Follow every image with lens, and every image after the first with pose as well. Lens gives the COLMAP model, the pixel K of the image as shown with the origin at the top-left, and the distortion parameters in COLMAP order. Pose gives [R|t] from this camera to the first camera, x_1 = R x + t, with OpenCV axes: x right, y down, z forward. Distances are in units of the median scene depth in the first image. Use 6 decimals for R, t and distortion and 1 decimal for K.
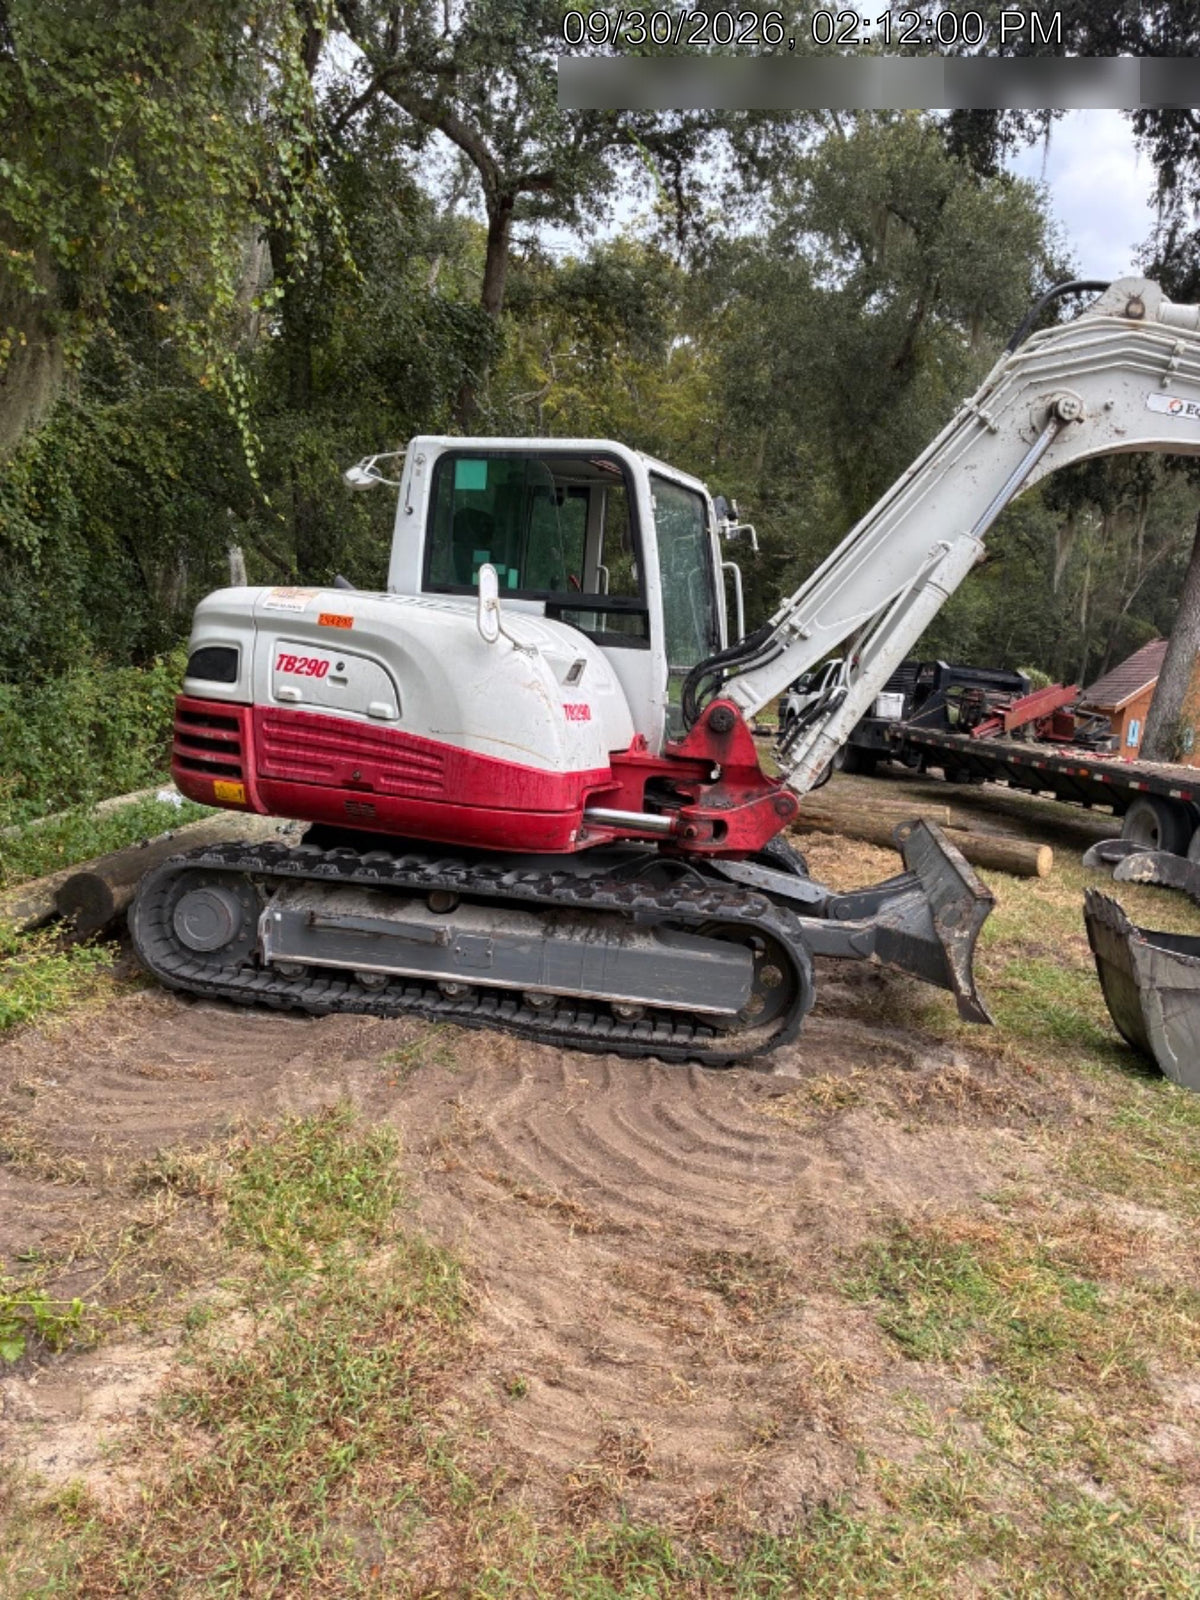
lens RADIAL K [[1135.4, 0, 609.8], [0, 1135.4, 796.1], [0, 0, 1]] dist [0.035351, -0.002019]
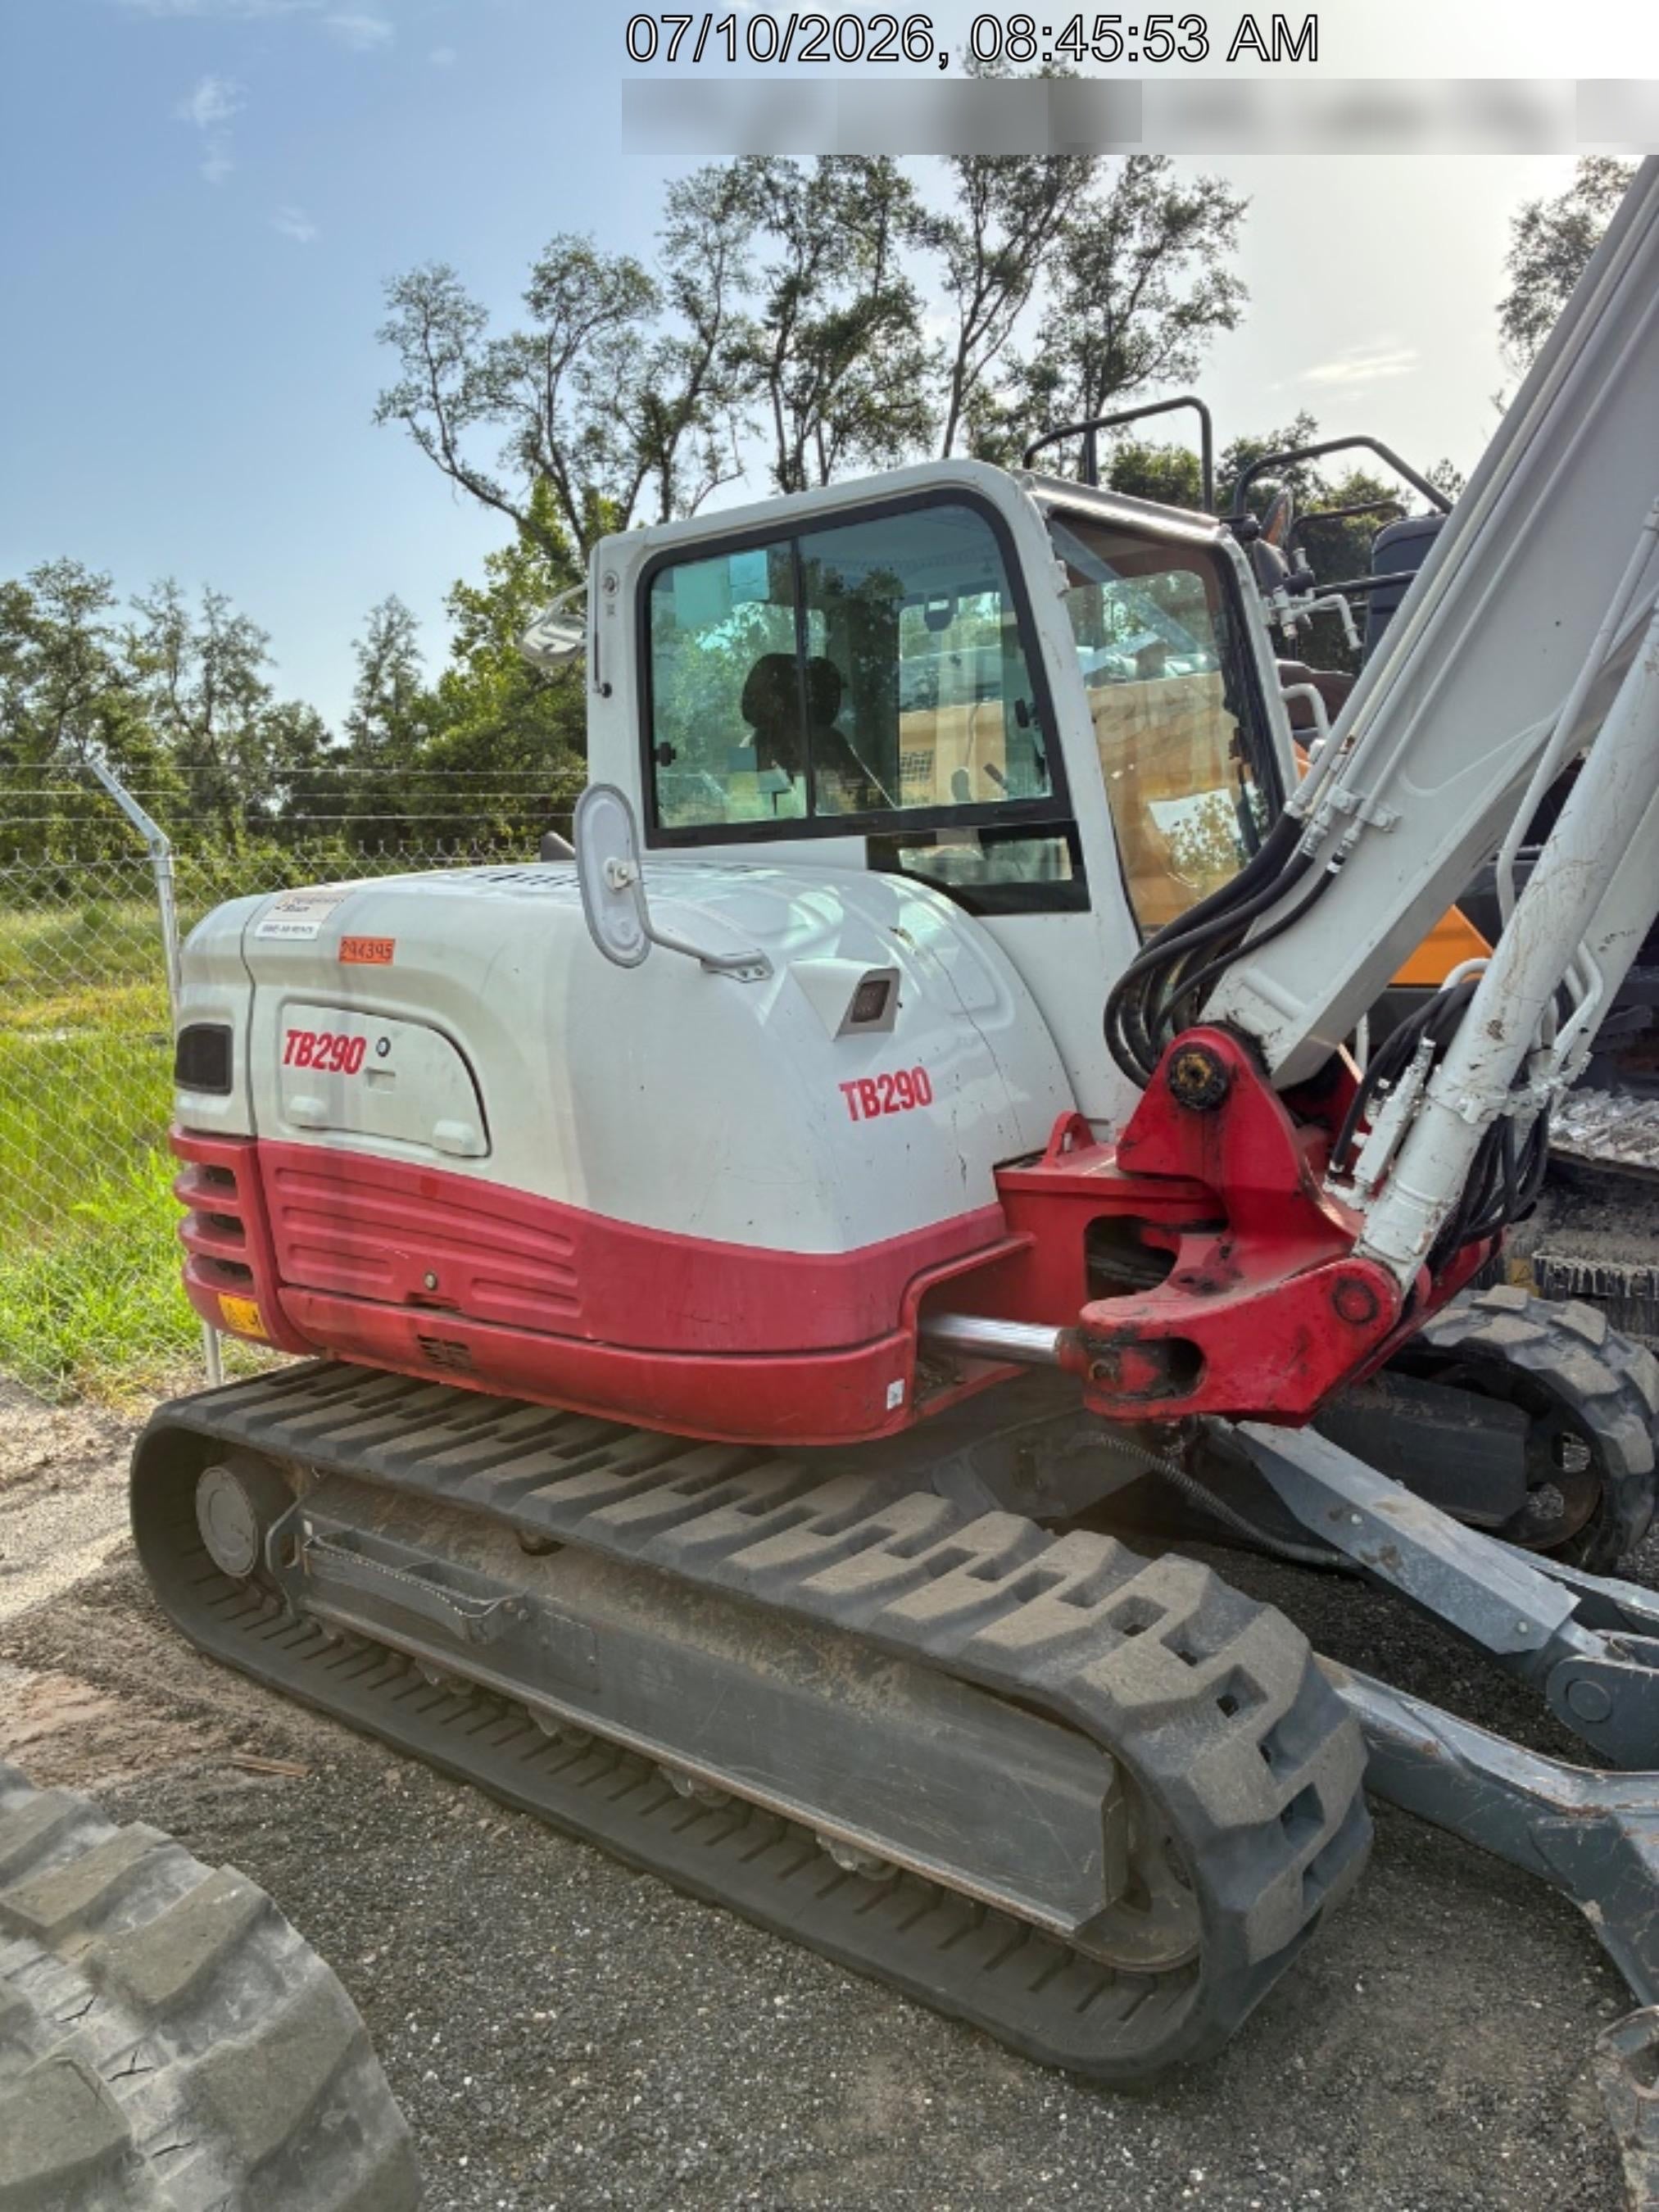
lens RADIAL K [[1569.7, 0, 882.9], [0, 1569.7, 1057.2], [0, 0, 1]] dist [0.035351, -0.002019]
pose [[0.958236, -0.100893, -0.267590, 0.126828], [0.099830, 0.994849, -0.017611, -0.076640], [0.267989, -0.009838, 0.963372, 0.427380]]
